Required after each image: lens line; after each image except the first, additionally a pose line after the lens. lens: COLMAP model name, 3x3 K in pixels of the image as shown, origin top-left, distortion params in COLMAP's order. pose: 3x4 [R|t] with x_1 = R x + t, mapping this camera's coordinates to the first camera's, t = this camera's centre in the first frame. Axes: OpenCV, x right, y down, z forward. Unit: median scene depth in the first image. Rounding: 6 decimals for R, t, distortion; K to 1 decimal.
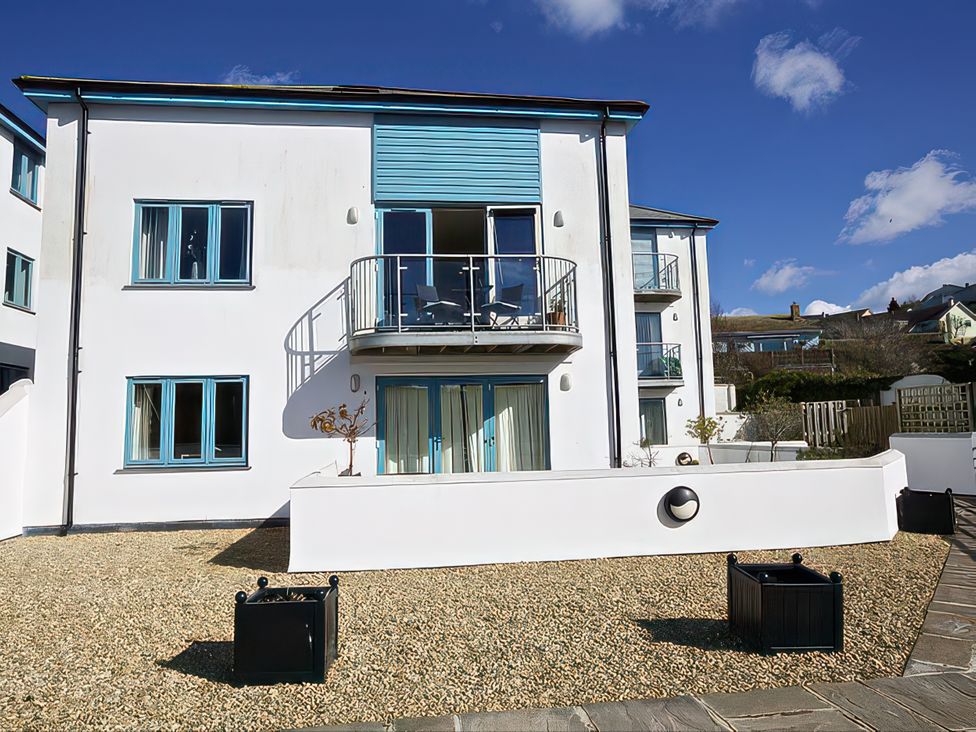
lens RADIAL K [[656.5, 0, 488.0], [0, 656.5, 366.0], [0, 0, 1]] dist [0.000695, 0.001228]
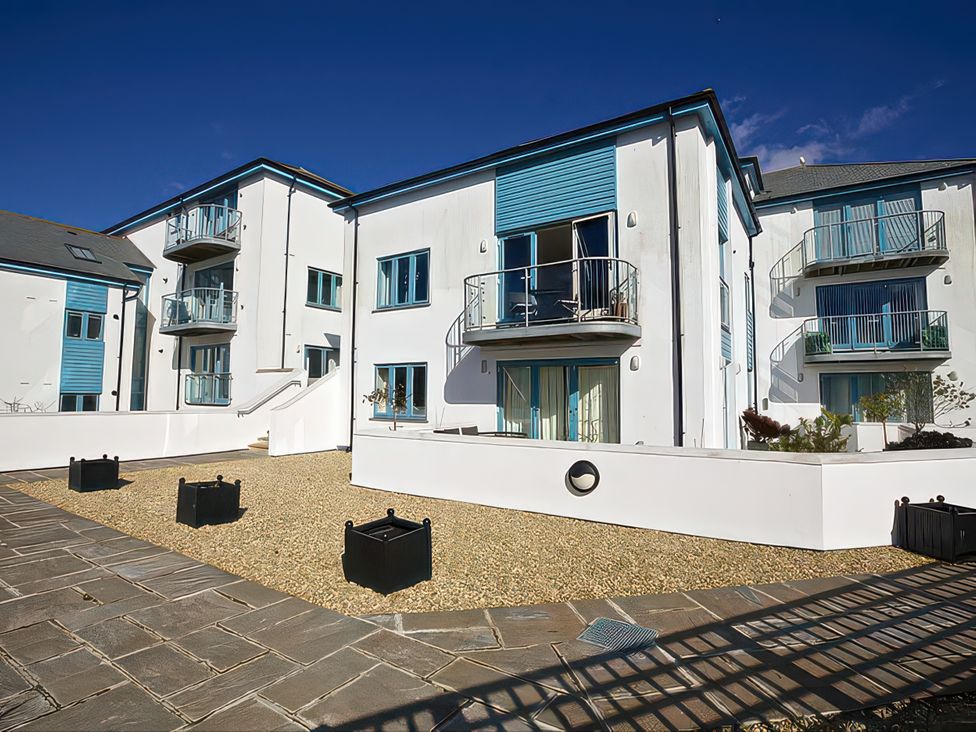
lens RADIAL K [[511.0, 0, 488.0], [0, 511.0, 366.0], [0, 0, 1]] dist [-0.002545, 0.000649]
pose [[0.771413, -0.008678, -0.636276, 0.491000], [0.037677, 0.998776, 0.032057, -0.009002], [0.635219, -0.048702, 0.770795, 0.151014]]
